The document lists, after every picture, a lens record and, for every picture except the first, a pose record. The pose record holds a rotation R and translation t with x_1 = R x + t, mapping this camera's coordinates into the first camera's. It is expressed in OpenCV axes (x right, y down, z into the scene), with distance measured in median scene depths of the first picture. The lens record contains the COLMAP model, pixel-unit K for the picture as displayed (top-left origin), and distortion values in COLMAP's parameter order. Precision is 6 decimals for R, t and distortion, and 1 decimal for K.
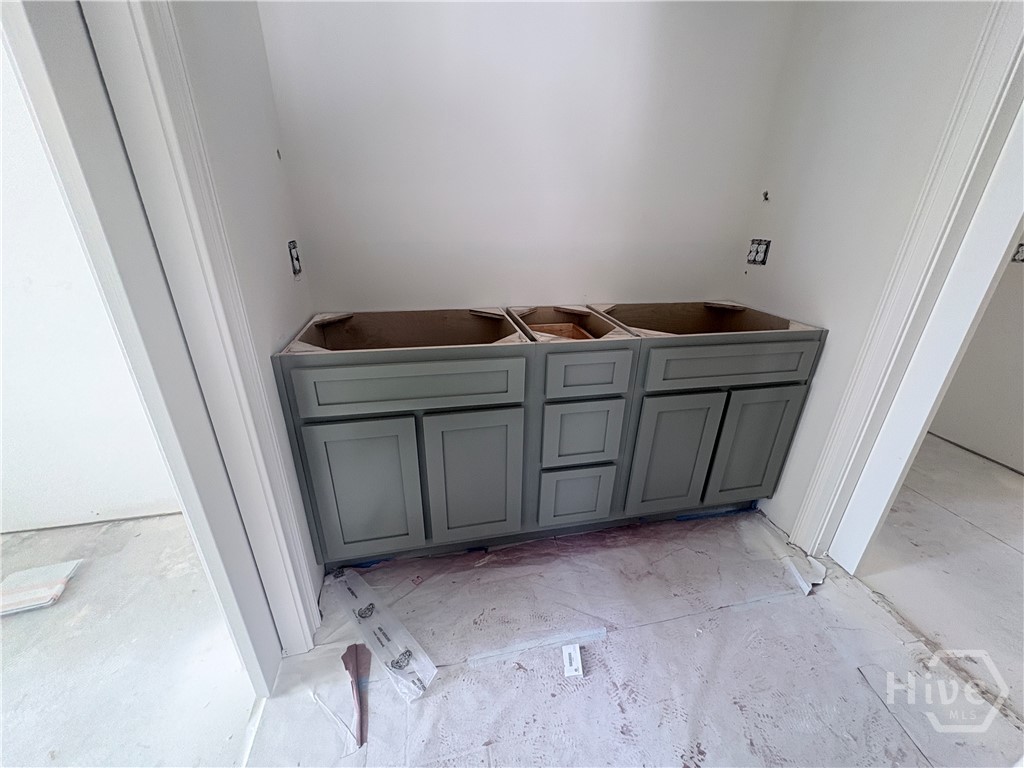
lens RADIAL K [[407.0, 0, 513.5], [0, 407.0, 386.8], [0, 0, 1]] dist [0.002273, -0.000010]
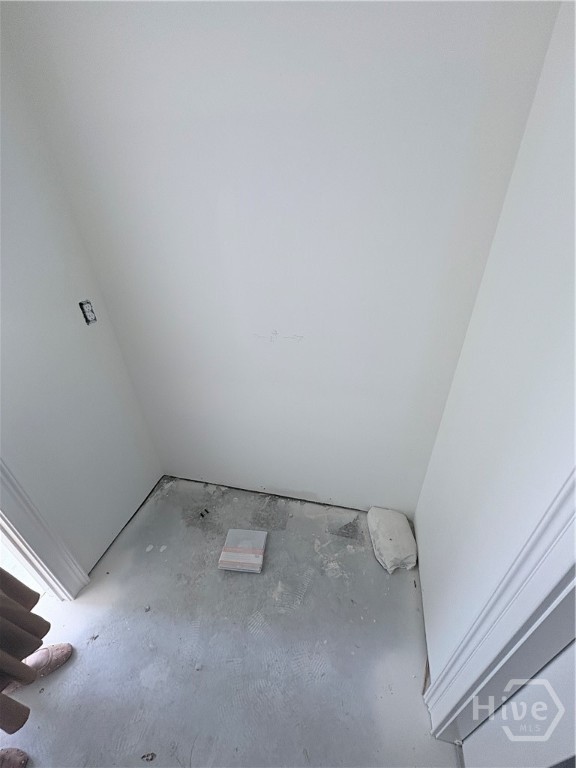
lens RADIAL K [[305.2, 0, 288.0], [0, 305.2, 384.0], [0, 0, 1]] dist [0.002273, -0.000010]
pose [[0.897721, 0.187706, -0.398577, -0.665476], [-0.129781, 0.977223, 0.167908, -0.234536], [0.421015, -0.099007, 0.901634, 0.158611]]
